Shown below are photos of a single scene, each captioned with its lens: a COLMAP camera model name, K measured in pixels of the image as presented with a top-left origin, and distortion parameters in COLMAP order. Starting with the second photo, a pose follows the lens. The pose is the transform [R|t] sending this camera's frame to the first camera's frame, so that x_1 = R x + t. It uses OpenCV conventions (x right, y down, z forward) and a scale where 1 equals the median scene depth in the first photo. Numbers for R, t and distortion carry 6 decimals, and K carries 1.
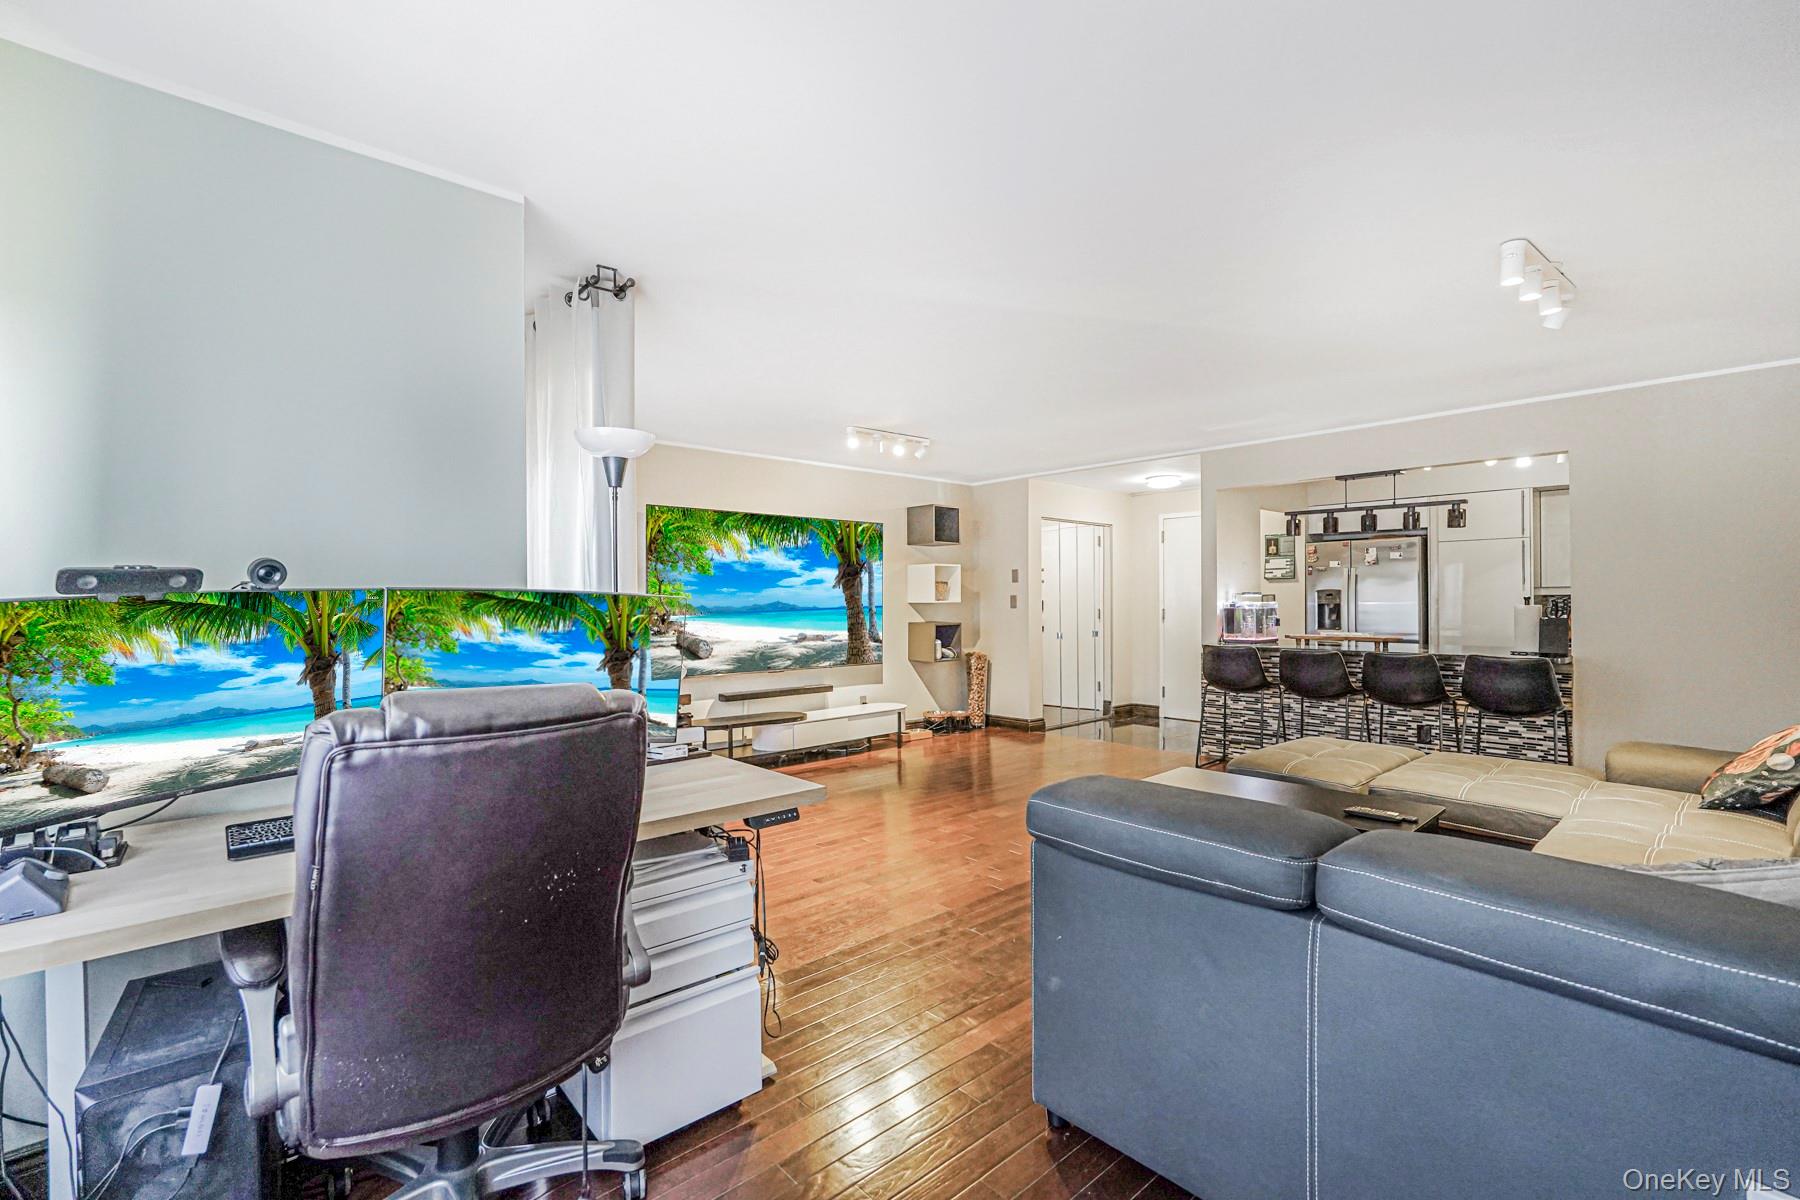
lens RADIAL K [[815.0, 0, 894.2], [0, 815.0, 617.2], [0, 0, 1]] dist [0.000559, -0.000294]
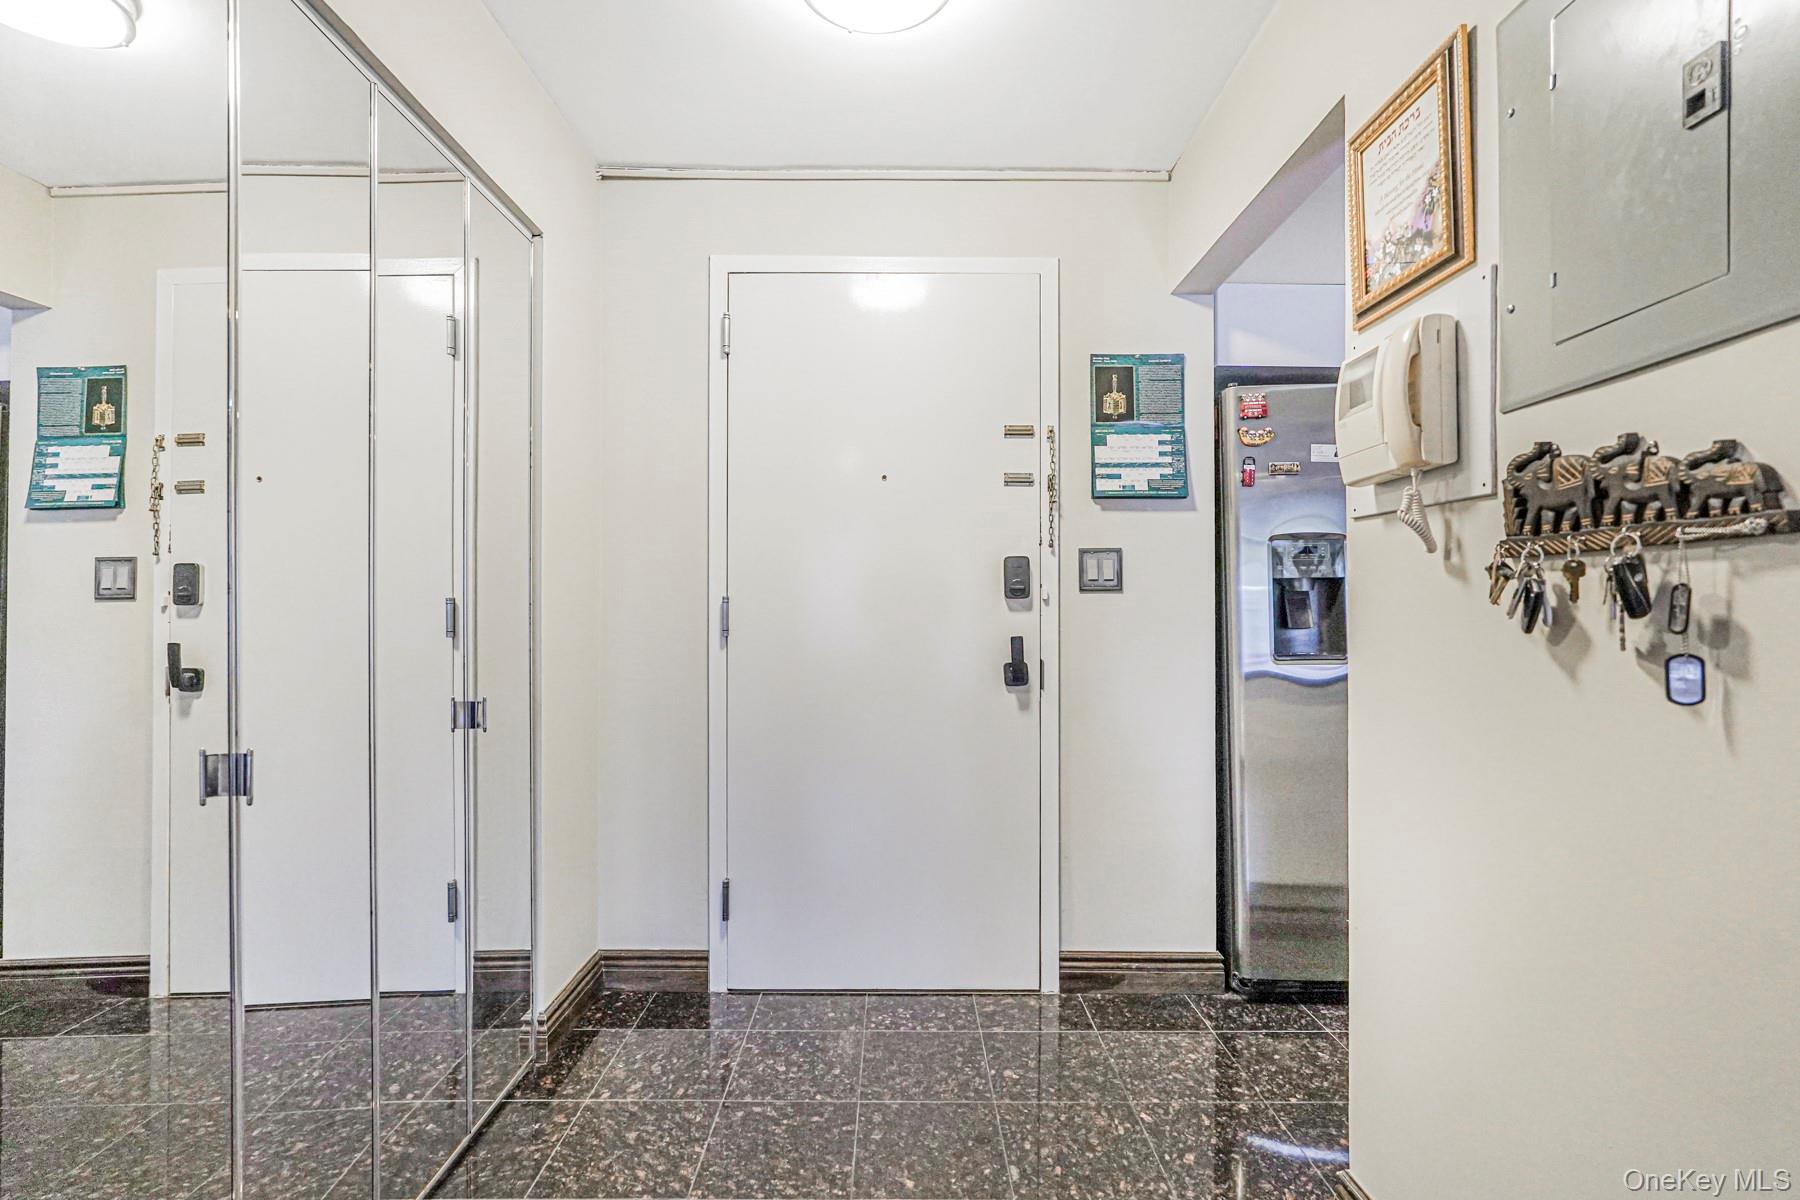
lens RADIAL K [[806.0, 0, 900.0], [0, 806.0, 600.0], [0, 0, 1]] dist [-0.018174, -0.000098]
pose [[0.677759, 0.011069, 0.735201, 0.225343], [0.012823, 0.999557, -0.026871, -0.002079], [-0.735172, 0.027640, 0.677317, 1.026476]]
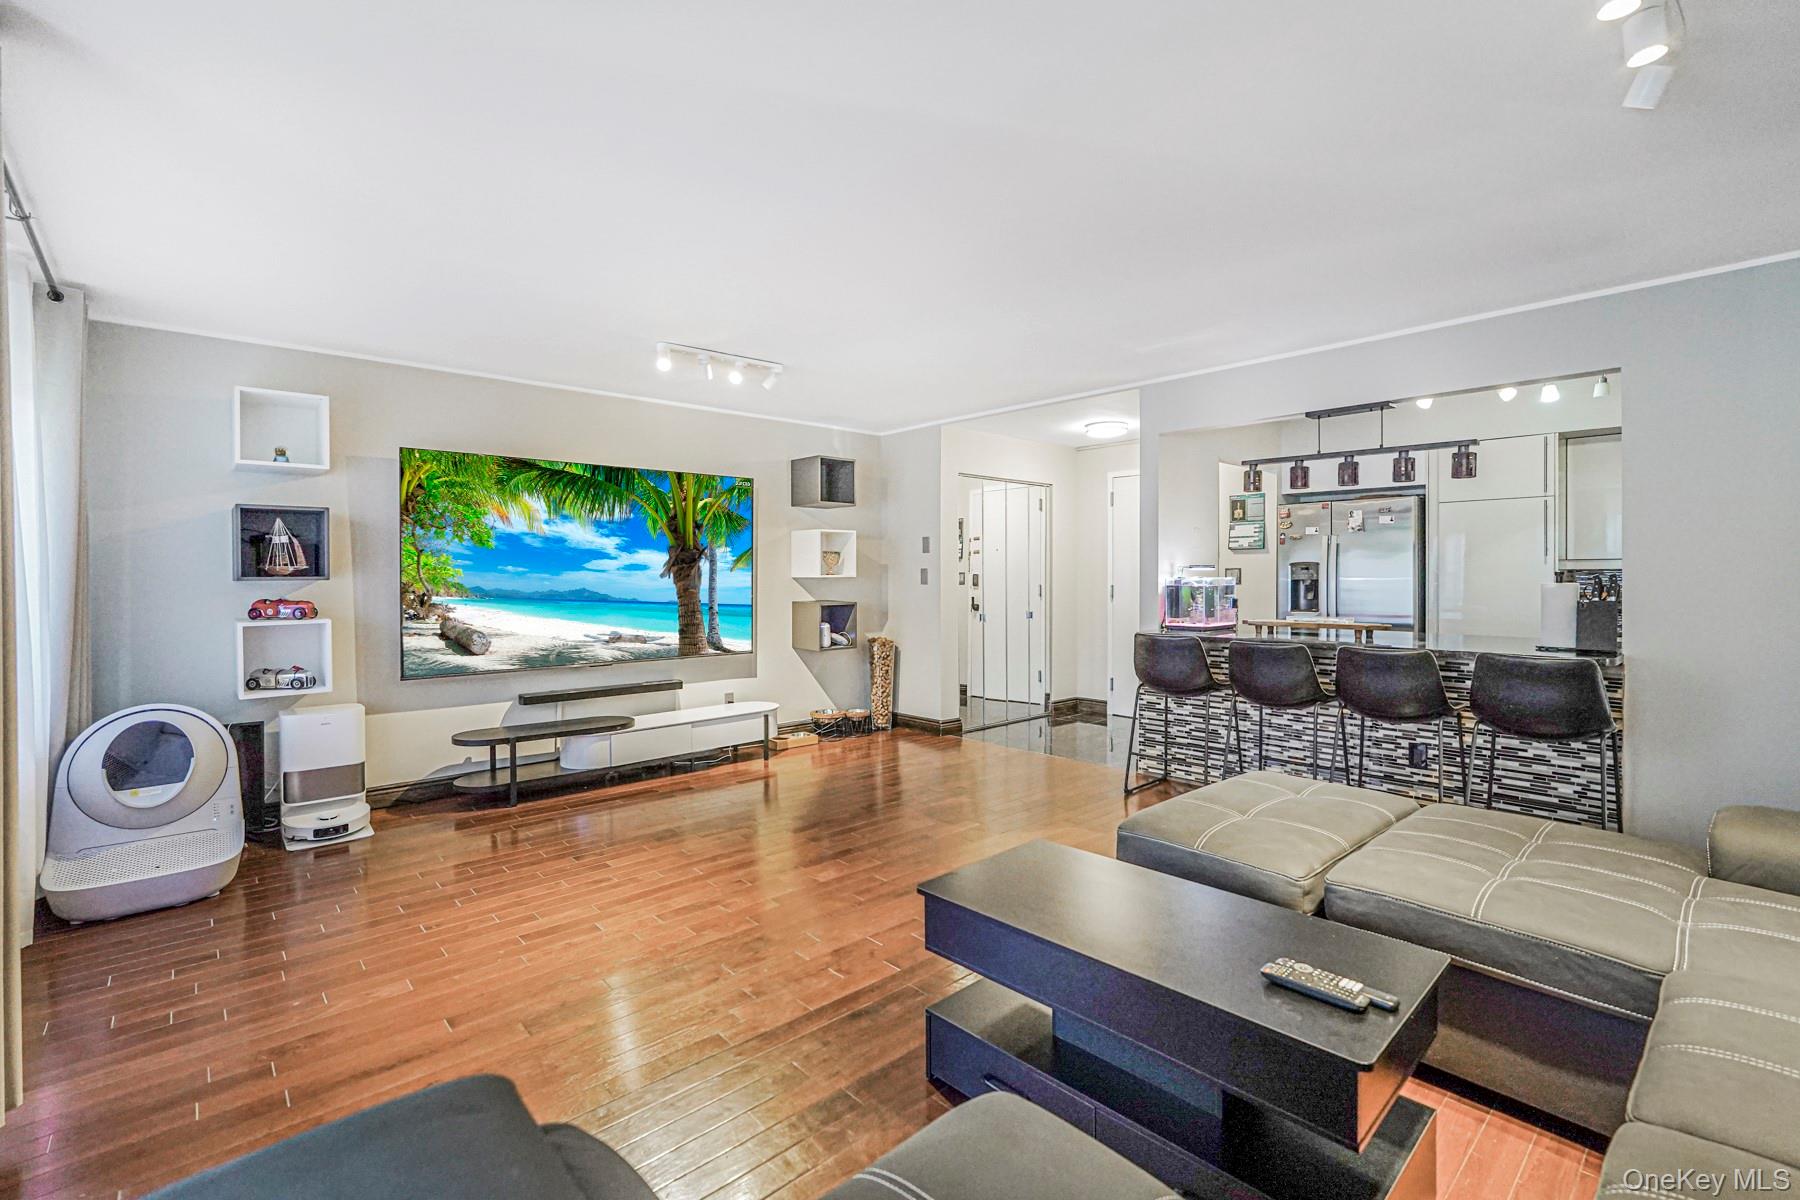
lens RADIAL K [[821.5, 0, 900.0], [0, 821.5, 600.0], [0, 0, 1]] dist [-0.003207, 0.000589]
pose [[0.999955, 0.001488, 0.009326, 0.139240], [-0.001589, 0.999941, 0.010759, -0.005046], [-0.009310, -0.010774, 0.999899, 0.210722]]
